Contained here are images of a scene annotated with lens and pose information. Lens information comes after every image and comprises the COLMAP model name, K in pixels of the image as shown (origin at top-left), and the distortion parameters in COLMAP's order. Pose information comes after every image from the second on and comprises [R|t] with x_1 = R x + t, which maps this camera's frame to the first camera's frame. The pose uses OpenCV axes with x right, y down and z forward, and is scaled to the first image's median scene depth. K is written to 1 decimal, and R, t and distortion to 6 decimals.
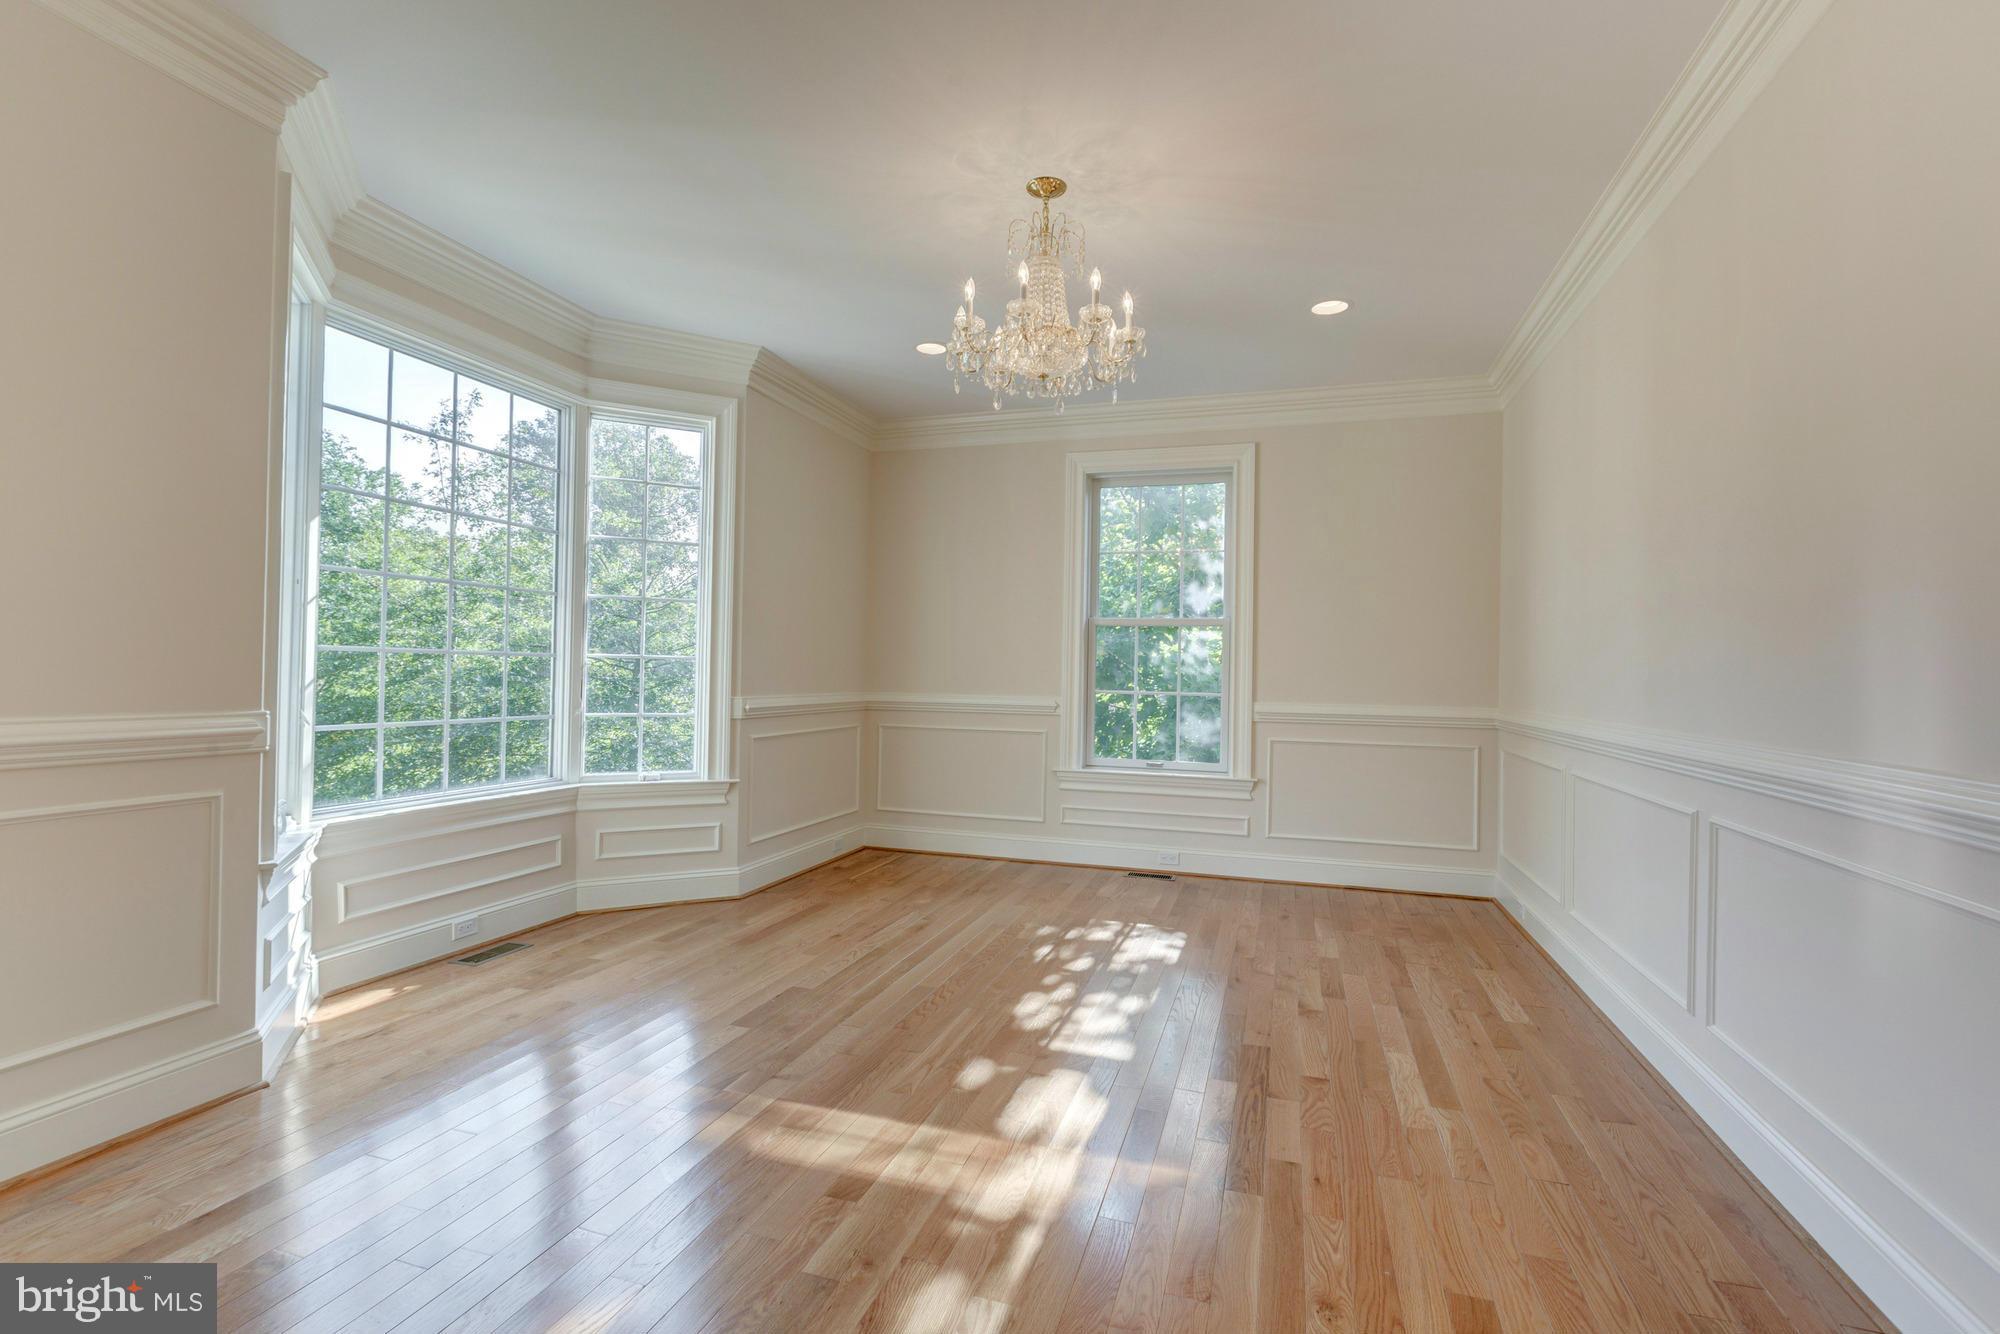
lens RADIAL K [[894.7, 0, 997.1], [0, 894.7, 673.5], [0, 0, 1]] dist [0.001581, 0.001308]
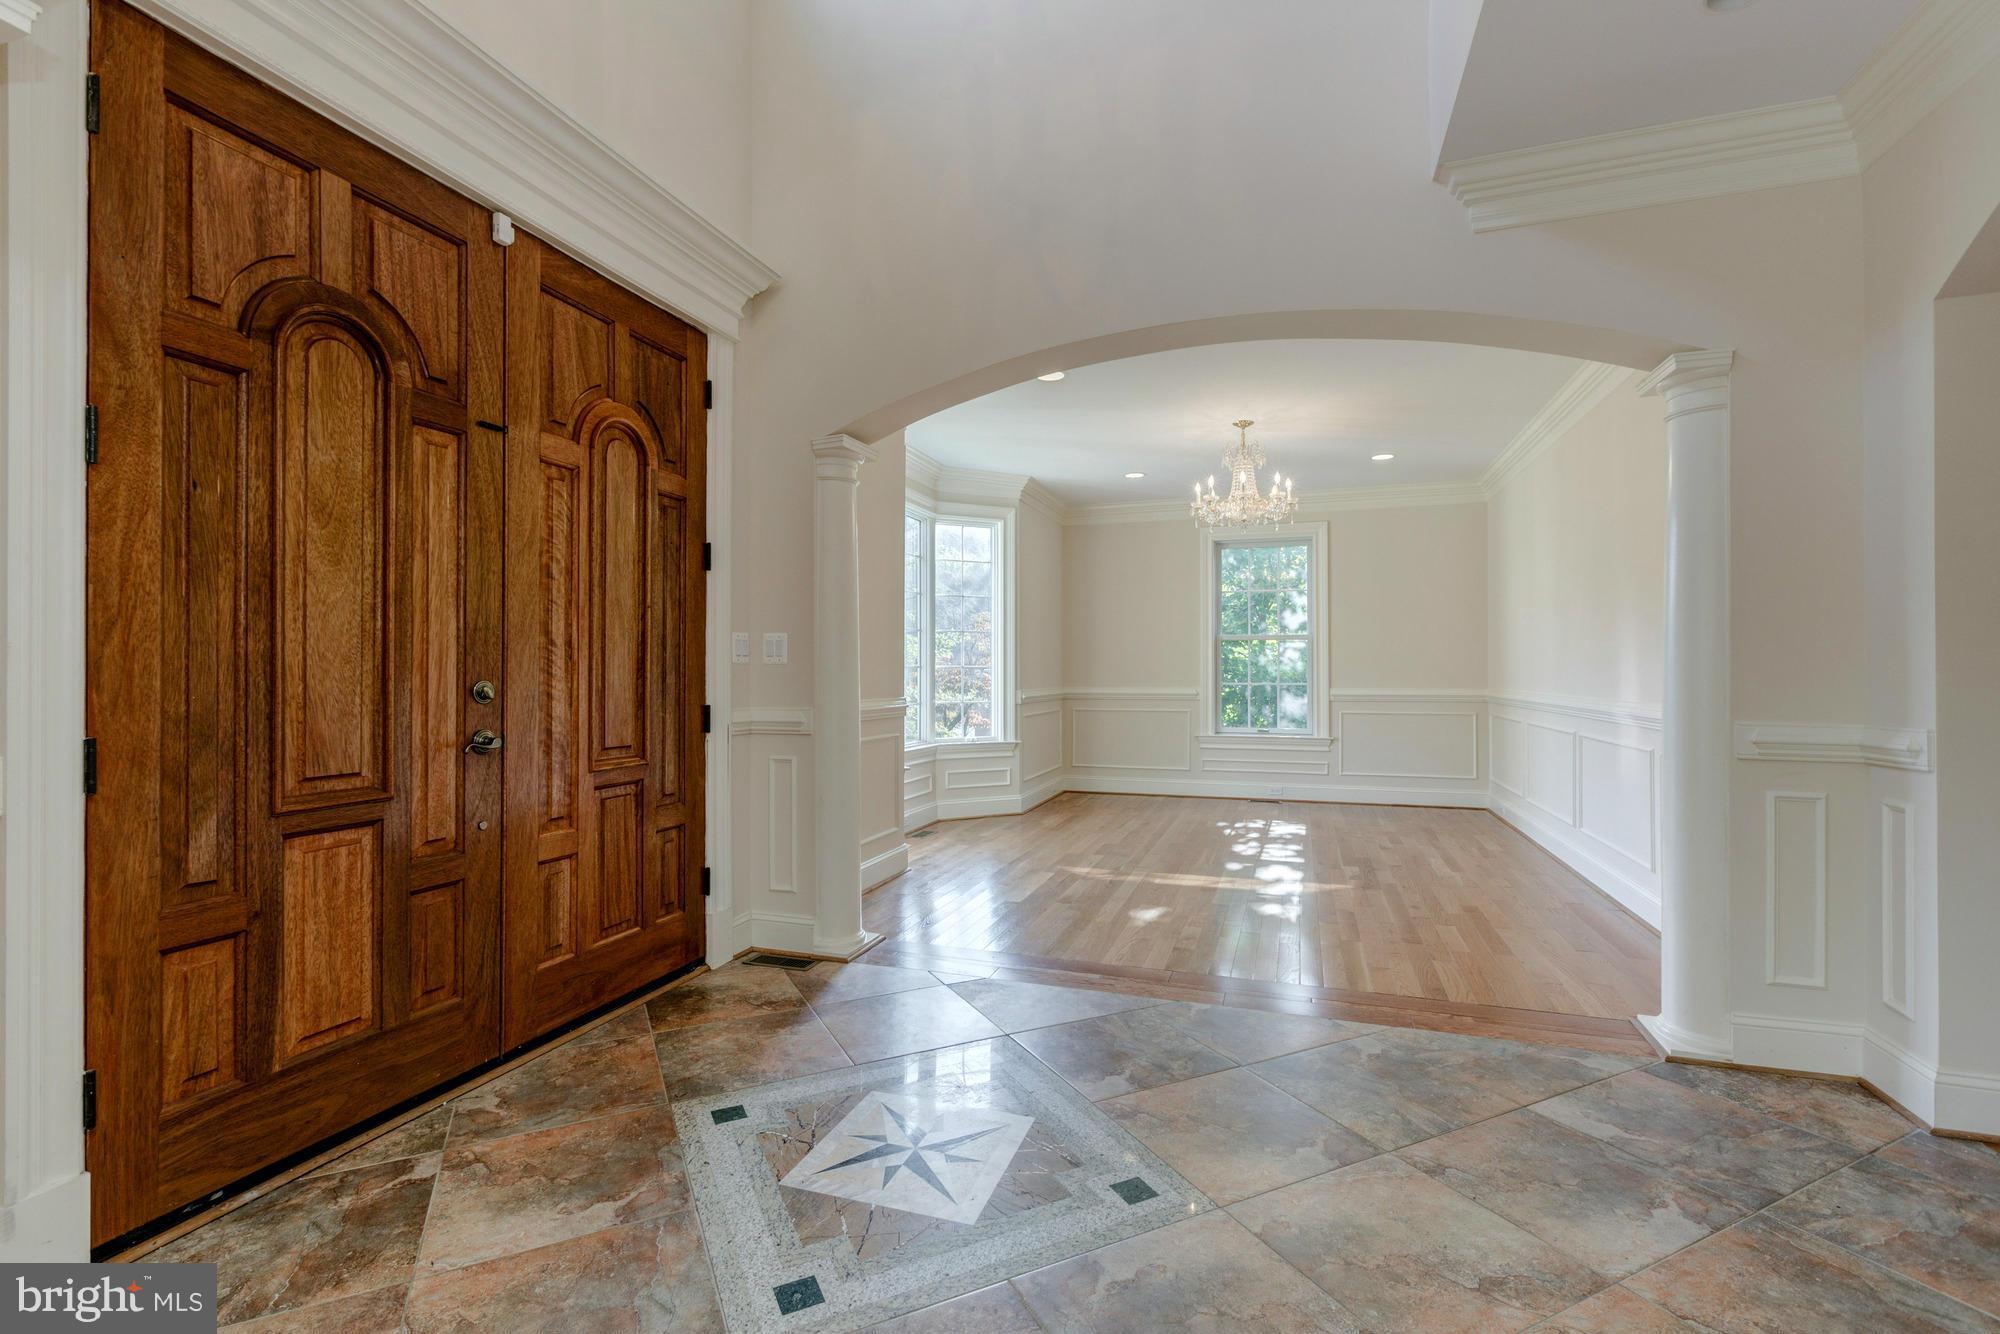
lens RADIAL K [[894.7, 0, 991.5], [0, 894.7, 668.4], [0, 0, 1]] dist [0.001581, 0.001308]
pose [[0.999737, -0.019235, -0.012524, -0.371437], [0.019194, 0.999810, -0.003328, -0.011063], [0.012586, 0.003087, 0.999916, -0.741272]]
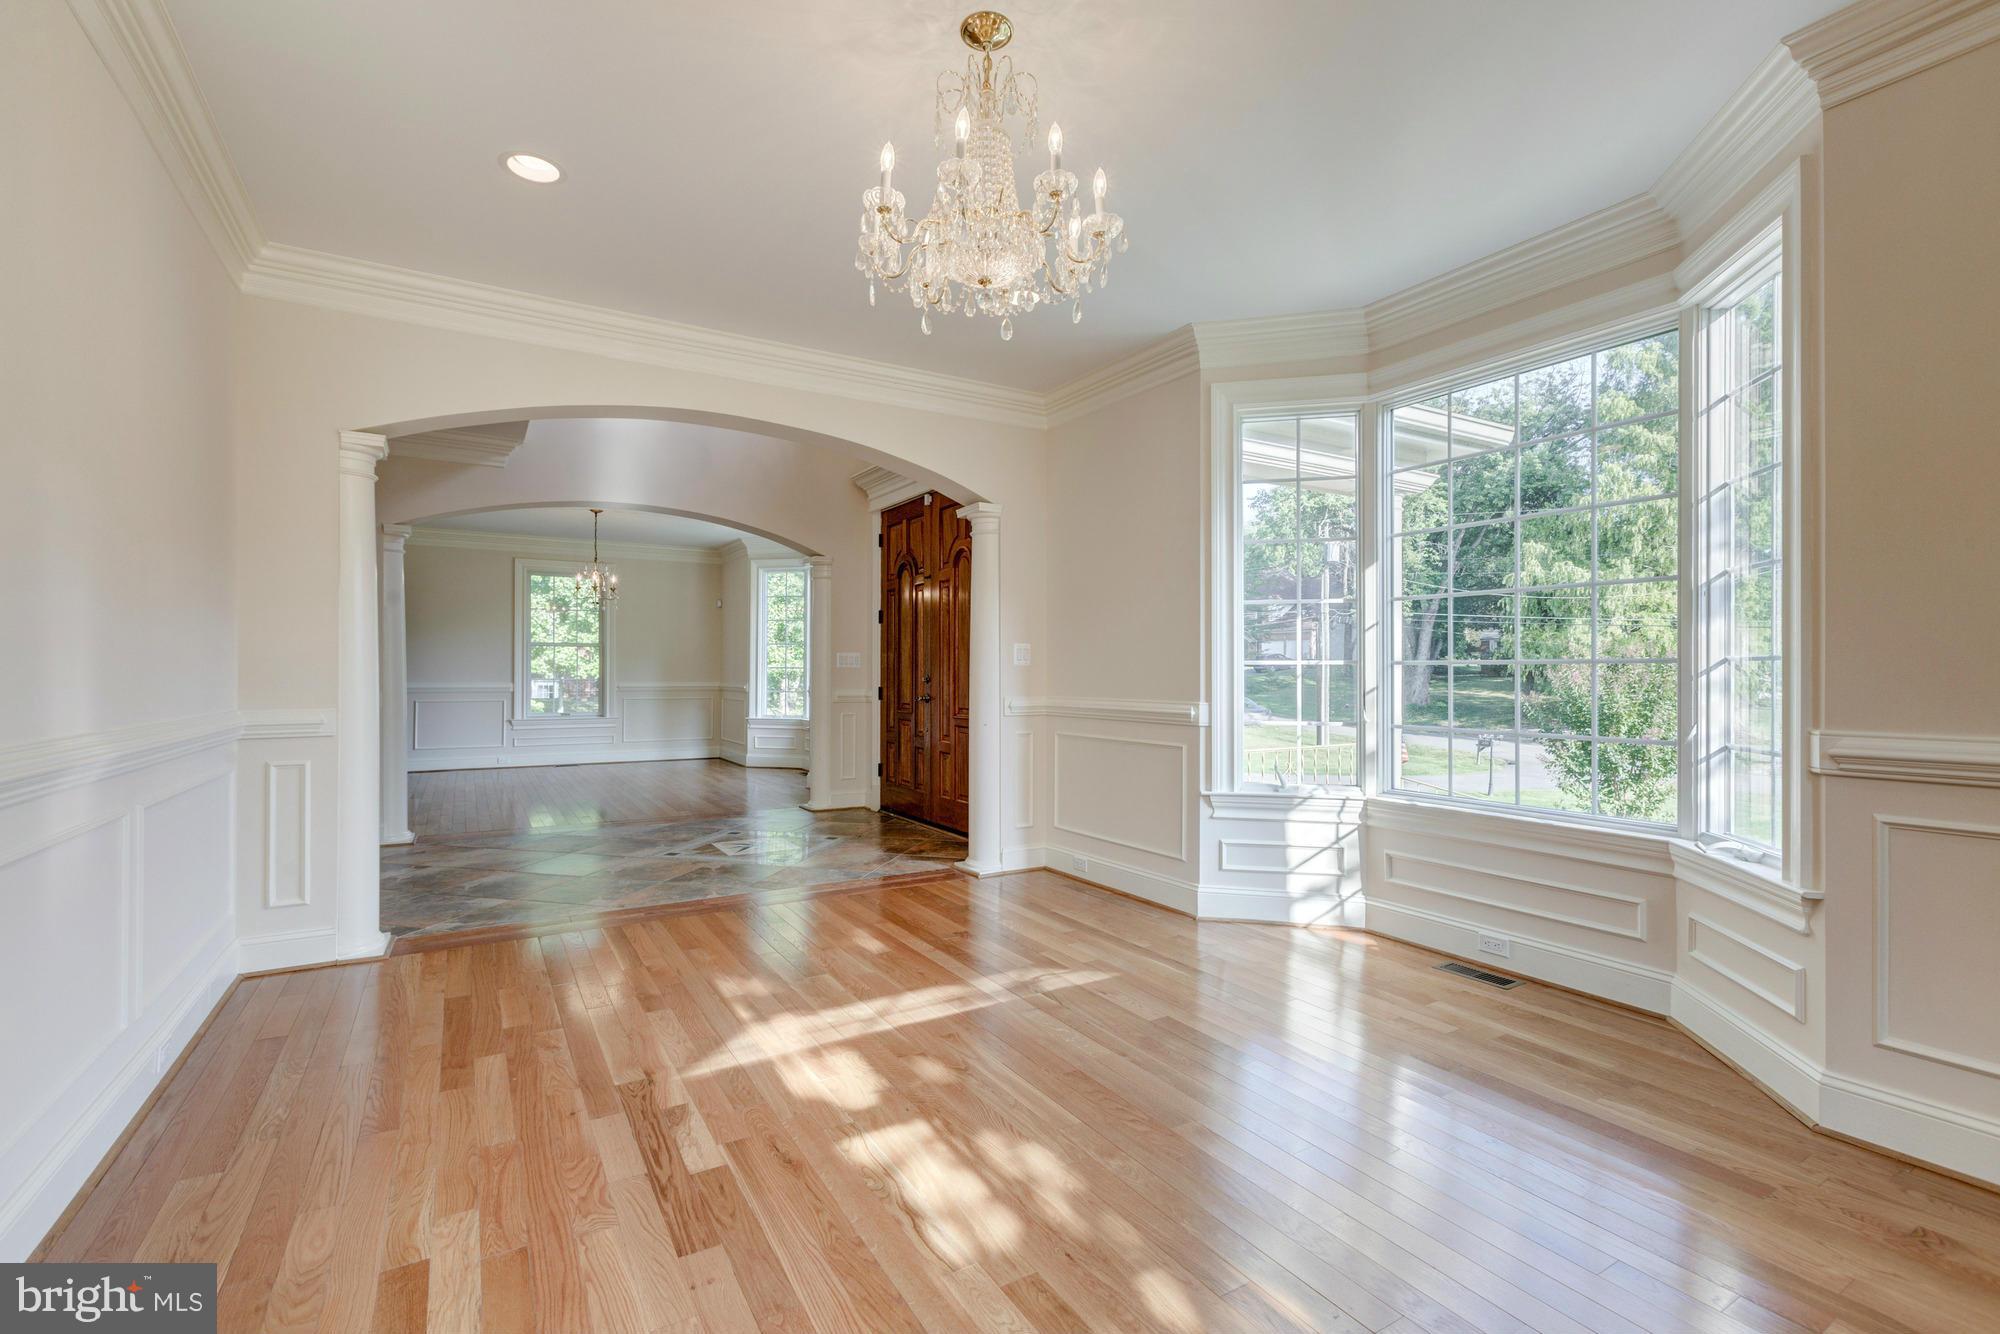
lens RADIAL K [[894.7, 0, 998.5], [0, 894.7, 668.2], [0, 0, 1]] dist [0.001581, 0.001308]
pose [[-0.655330, -0.026175, -0.754889, 0.467246], [-0.015135, 0.999654, -0.021523, 0.011545], [0.755191, -0.002680, -0.655499, 1.149440]]
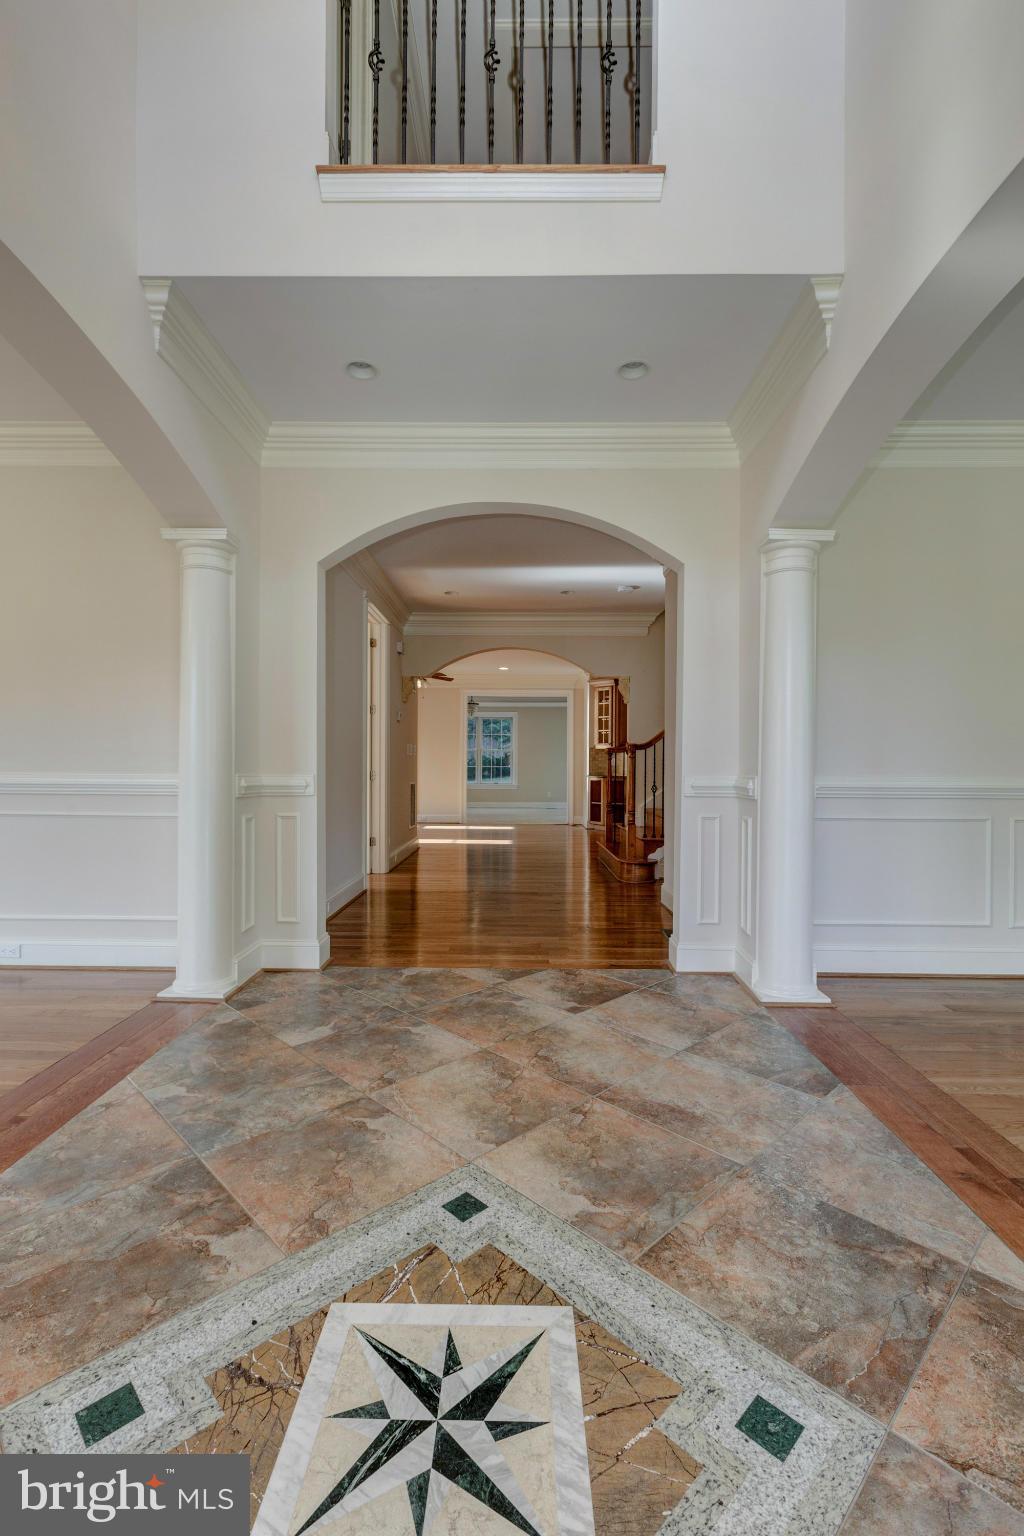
lens RADIAL K [[687.2, 0, 519.4], [0, 687.2, 767.5], [0, 0, 1]] dist [0.001581, 0.001308]
pose [[-0.306983, -0.022028, 0.951460, -0.721042], [-0.014053, 0.999728, 0.018611, 0.012603], [-0.951611, -0.007657, -0.307209, -0.098795]]
